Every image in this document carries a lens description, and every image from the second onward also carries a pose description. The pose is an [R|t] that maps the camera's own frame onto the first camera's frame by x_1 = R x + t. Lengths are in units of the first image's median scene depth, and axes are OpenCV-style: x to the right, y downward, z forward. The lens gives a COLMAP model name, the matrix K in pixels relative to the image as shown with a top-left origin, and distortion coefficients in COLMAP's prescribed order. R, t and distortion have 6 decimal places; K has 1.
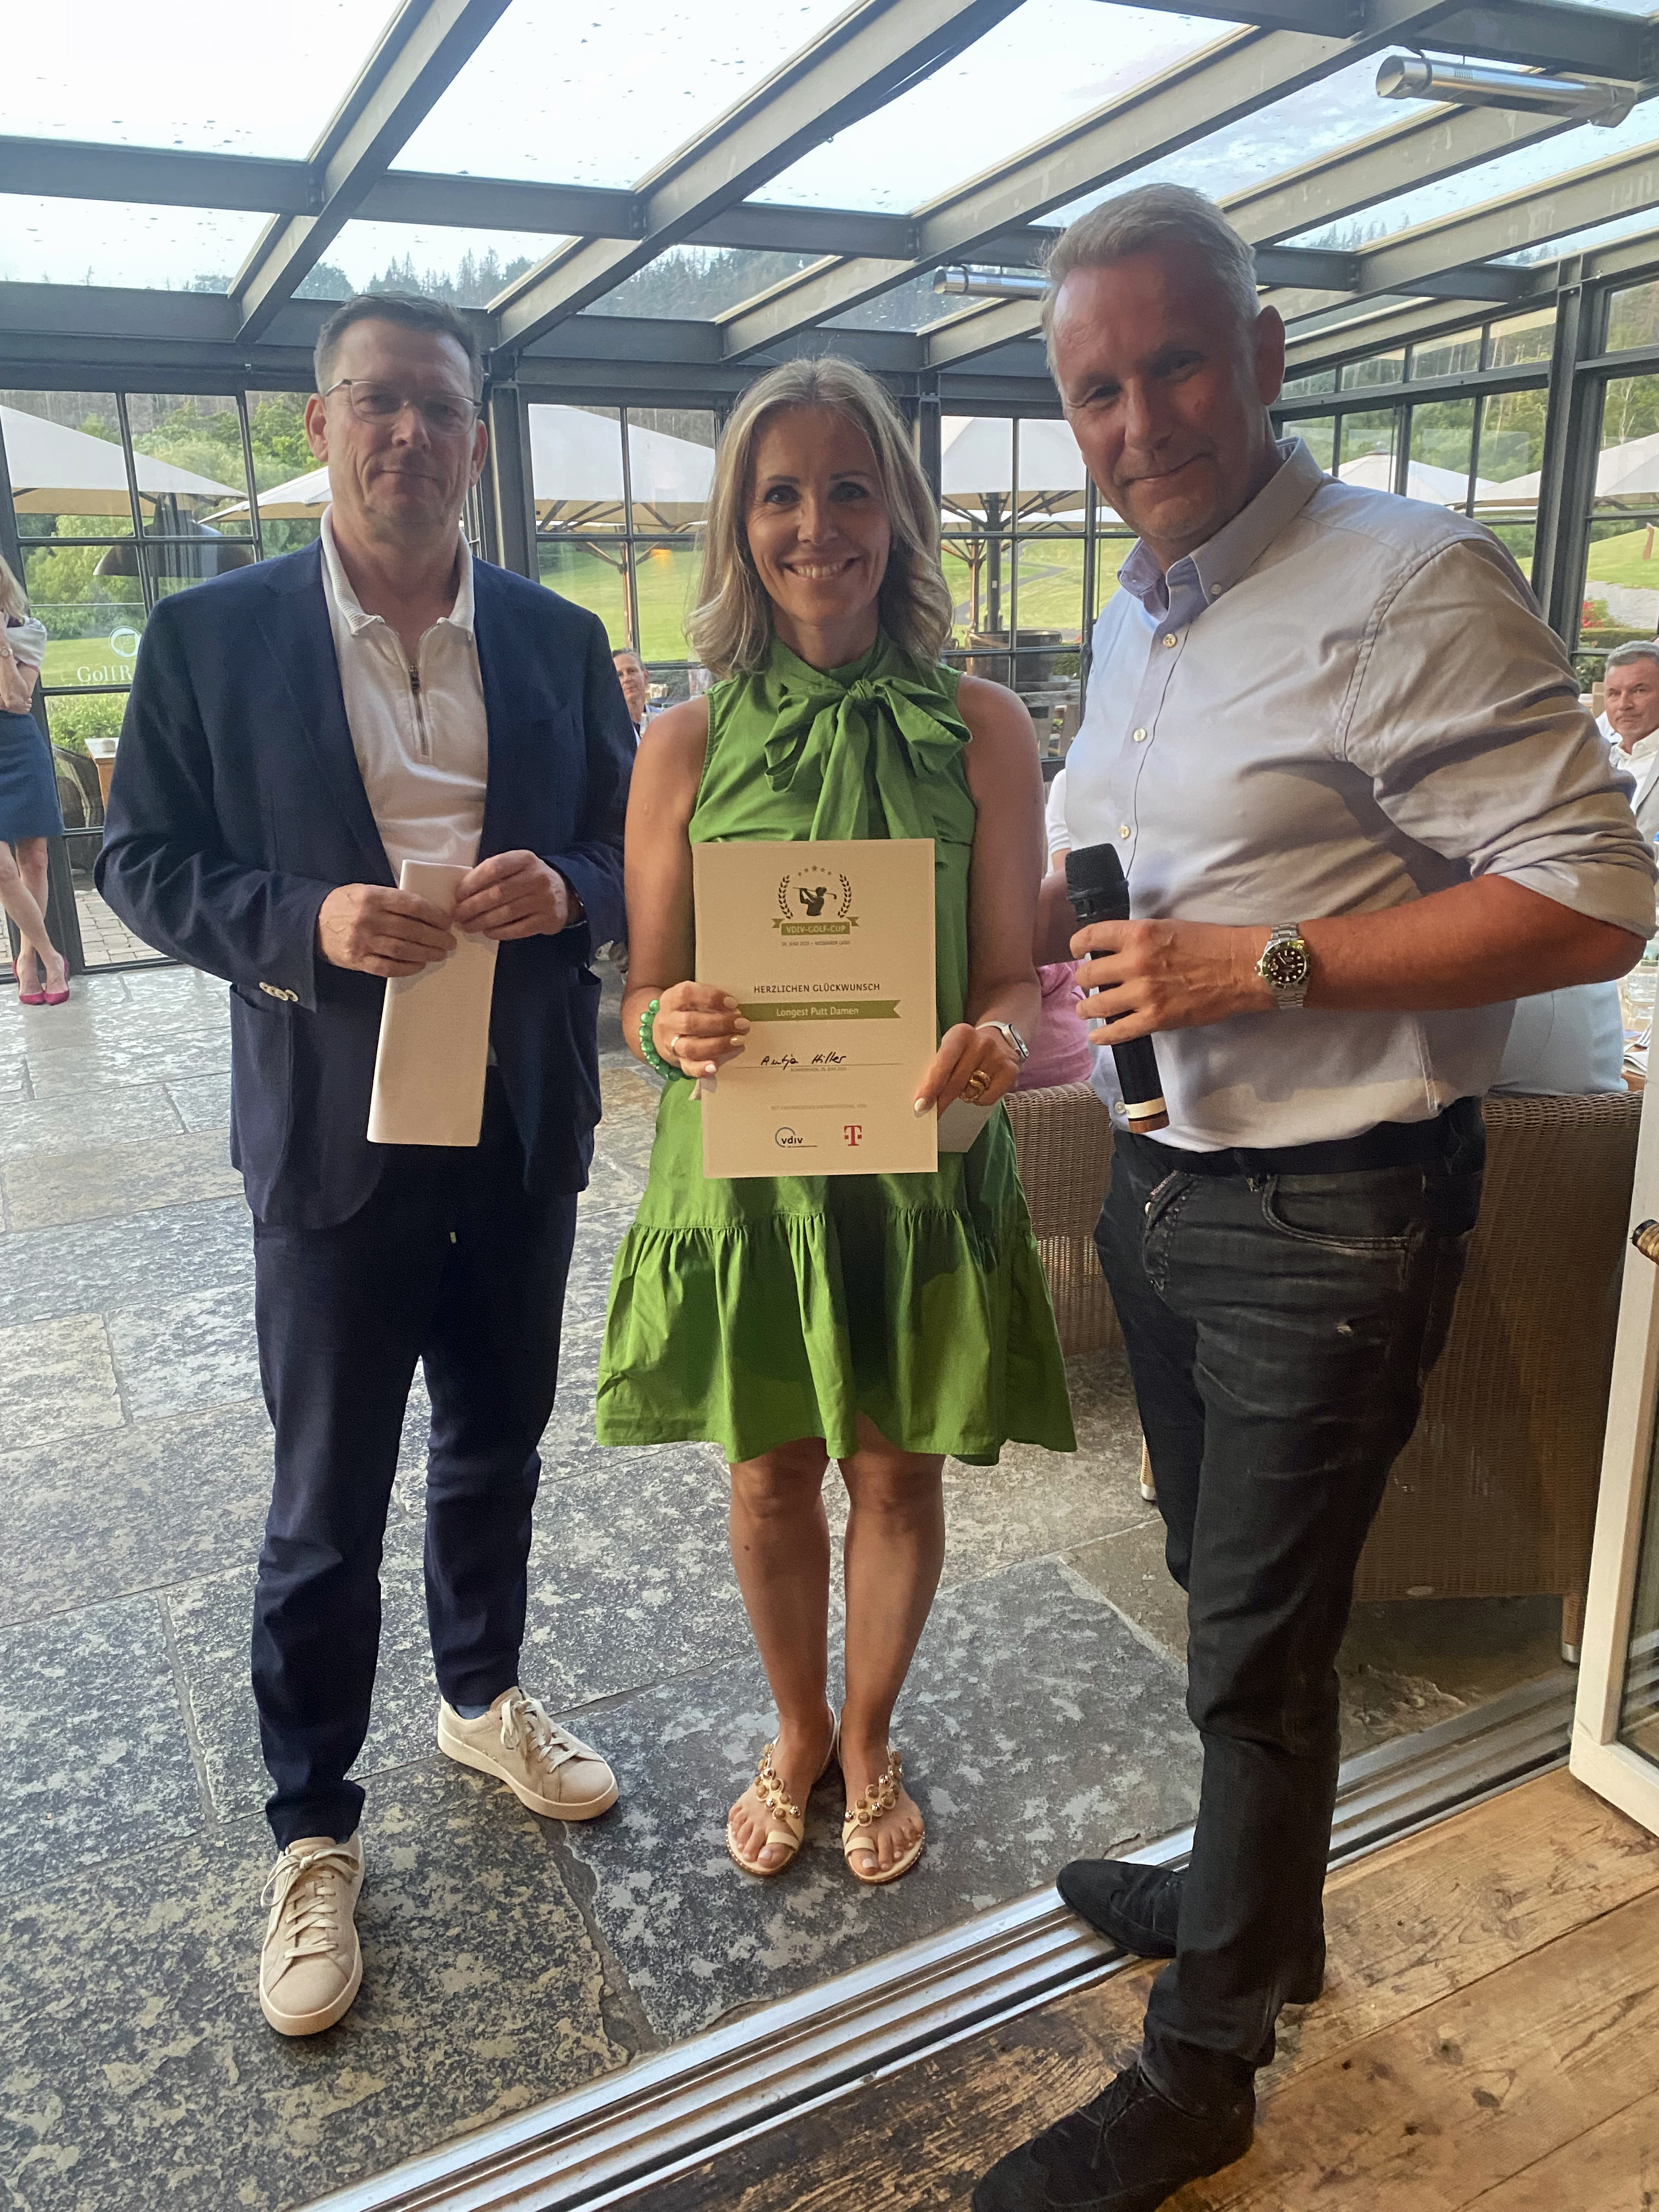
lens RADIAL K [[1684.6, 0, 856.3], [0, 1684.6, 1083.5], [0, 0, 1]] dist [0.025998, -0.021868]
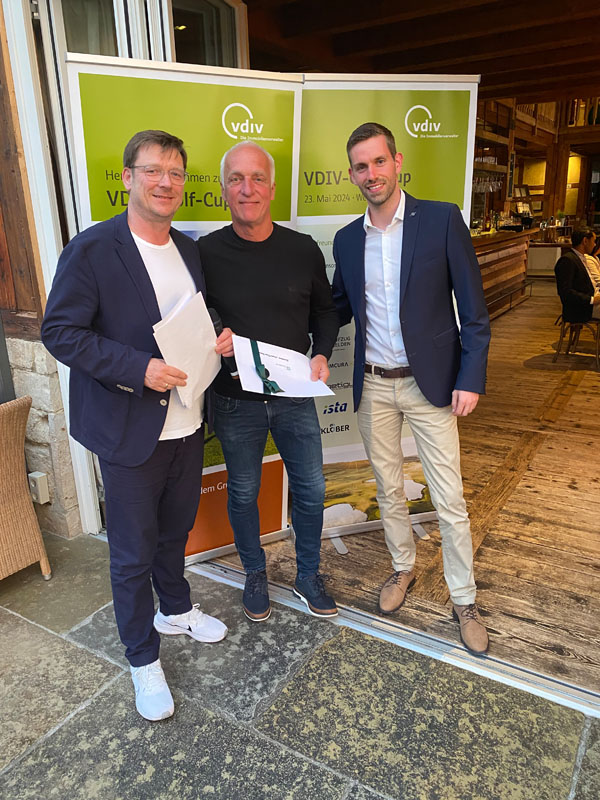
lens RADIAL K [[609.3, 0, 292.4], [0, 609.3, 391.4], [0, 0, 1]] dist [0.025998, -0.021868]
pose [[-0.502671, -0.209521, 0.838703, -0.831593], [0.291247, 0.872421, 0.392501, -0.325034], [-0.813939, 0.441569, -0.377518, 1.038520]]
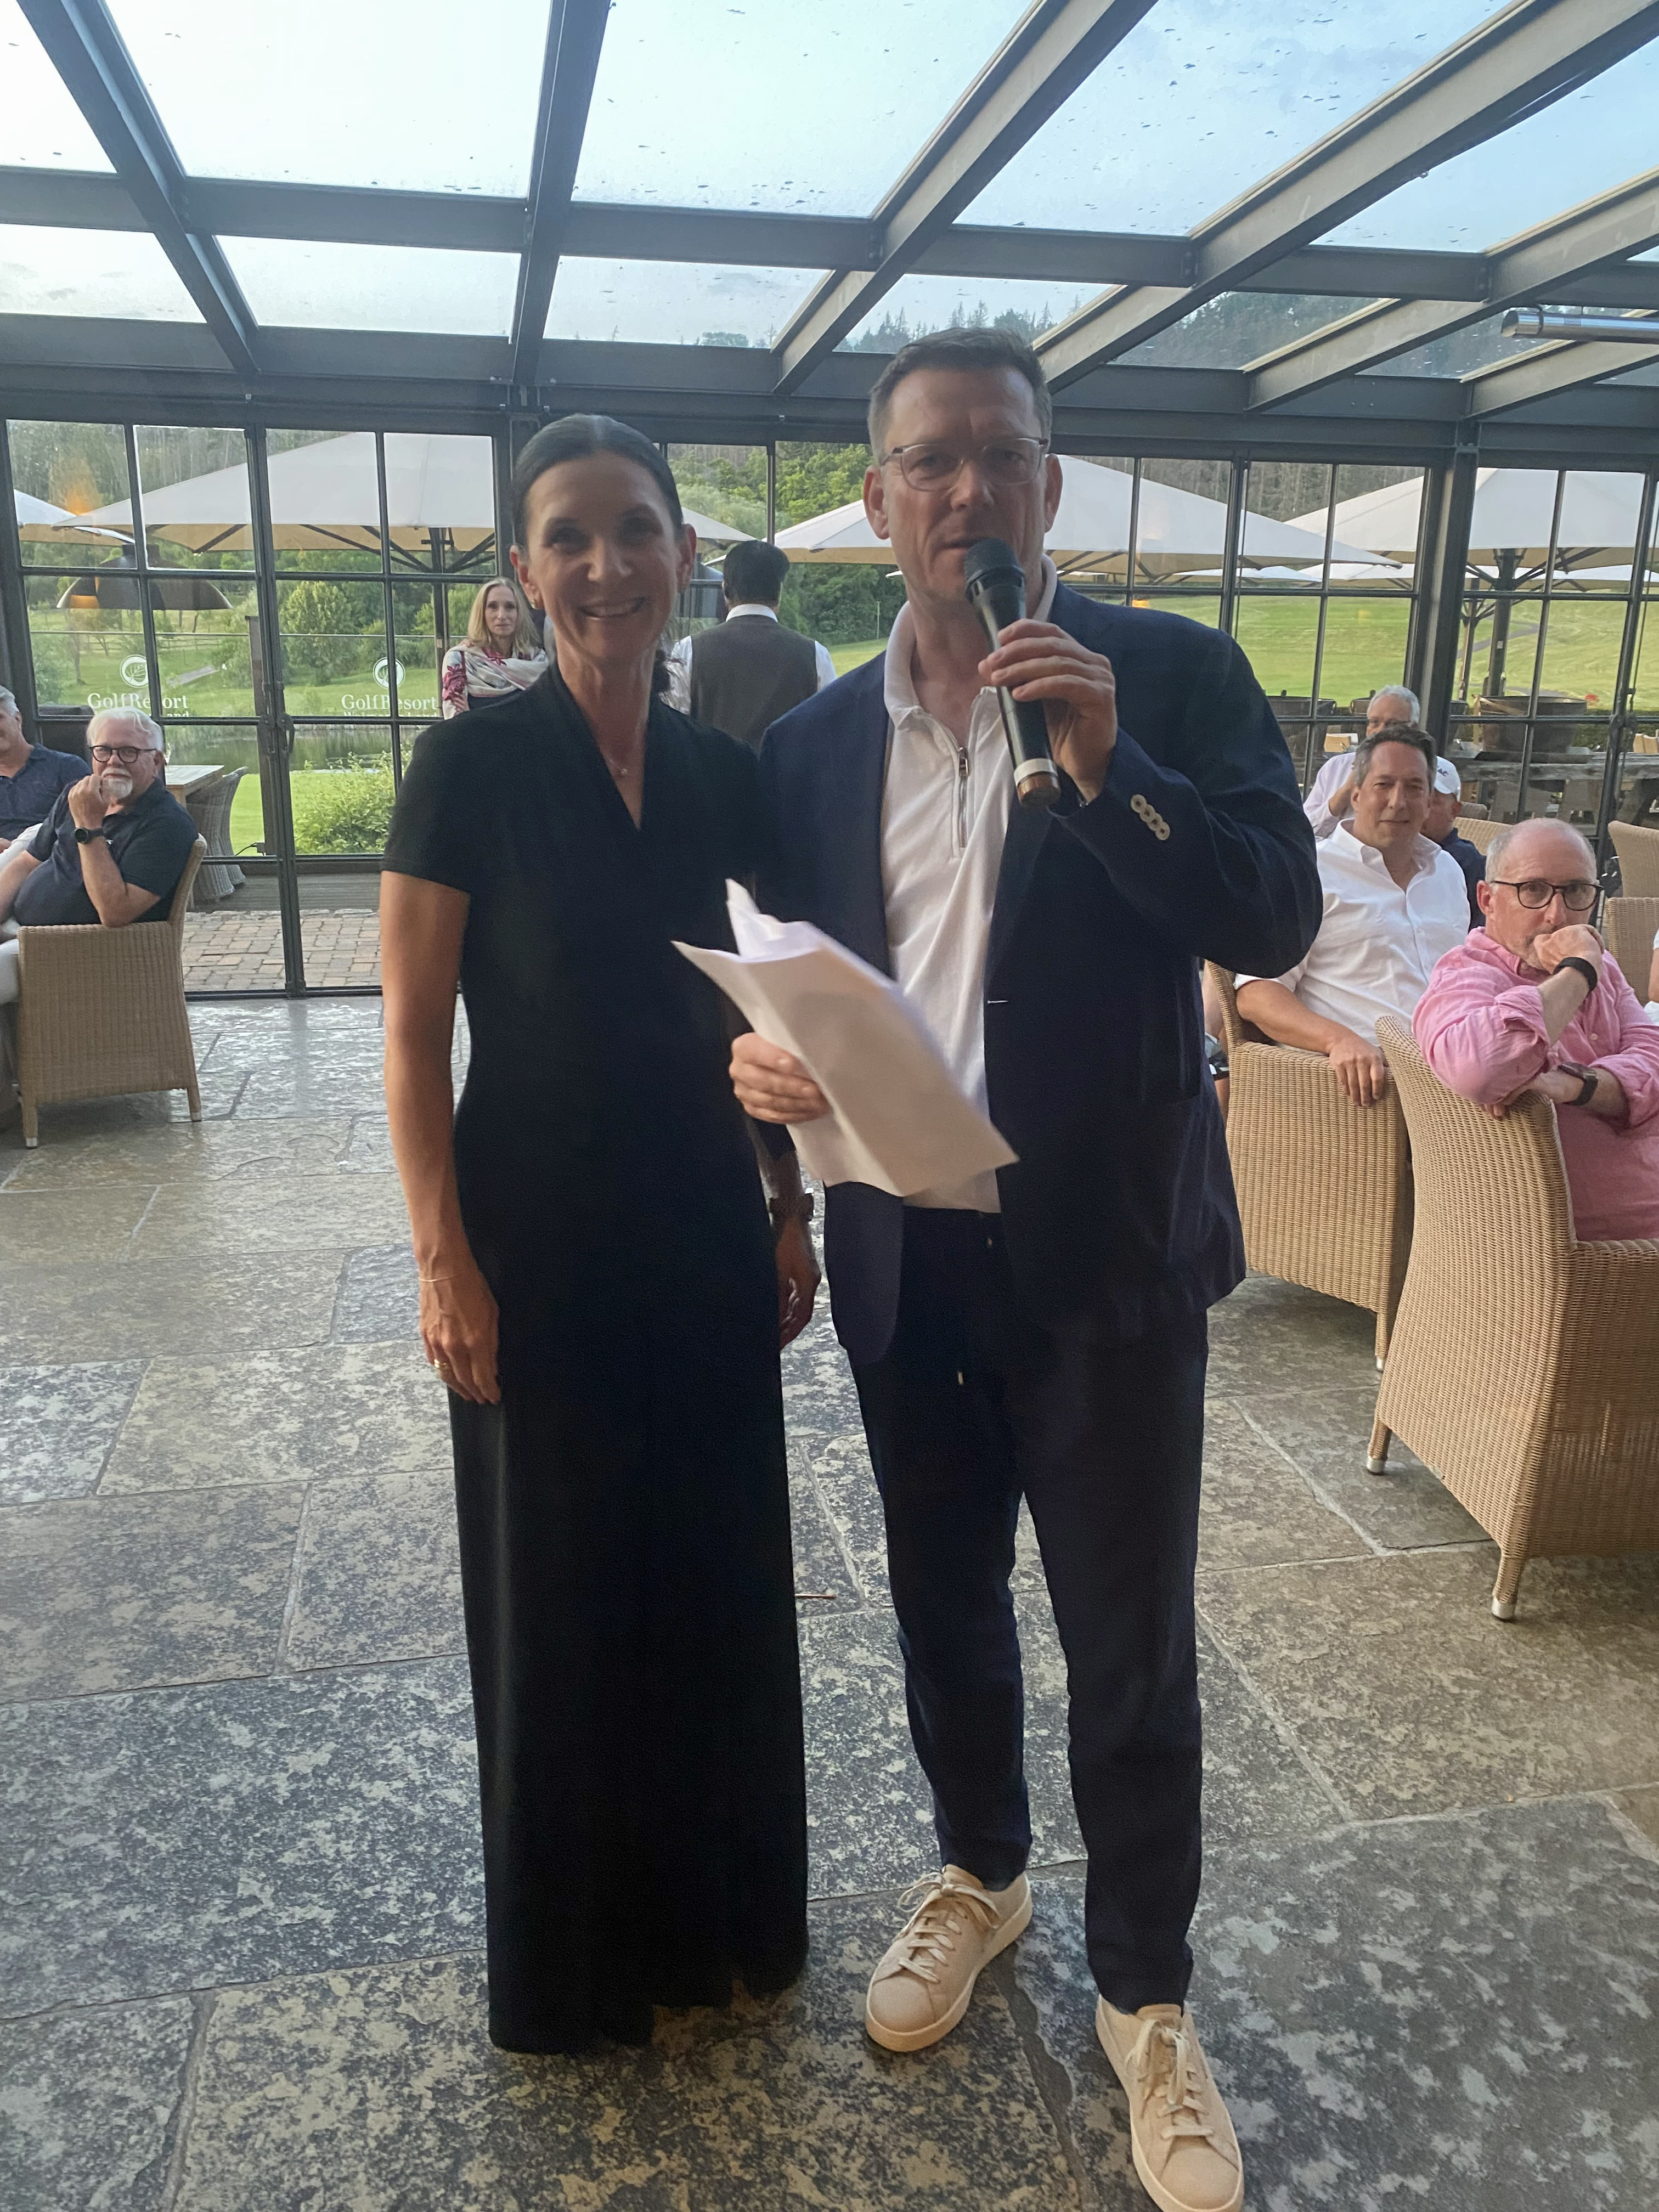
lens RADIAL K [[1684.6, 0, 820.6], [0, 1684.6, 1081.6], [0, 0, 1]] dist [0.025998, -0.021868]
pose [[0.961822, 0.099182, -0.255071, -0.090837], [-0.105693, 0.994327, -0.011912, -0.030130], [0.252443, 0.038416, 0.966849, 0.066098]]
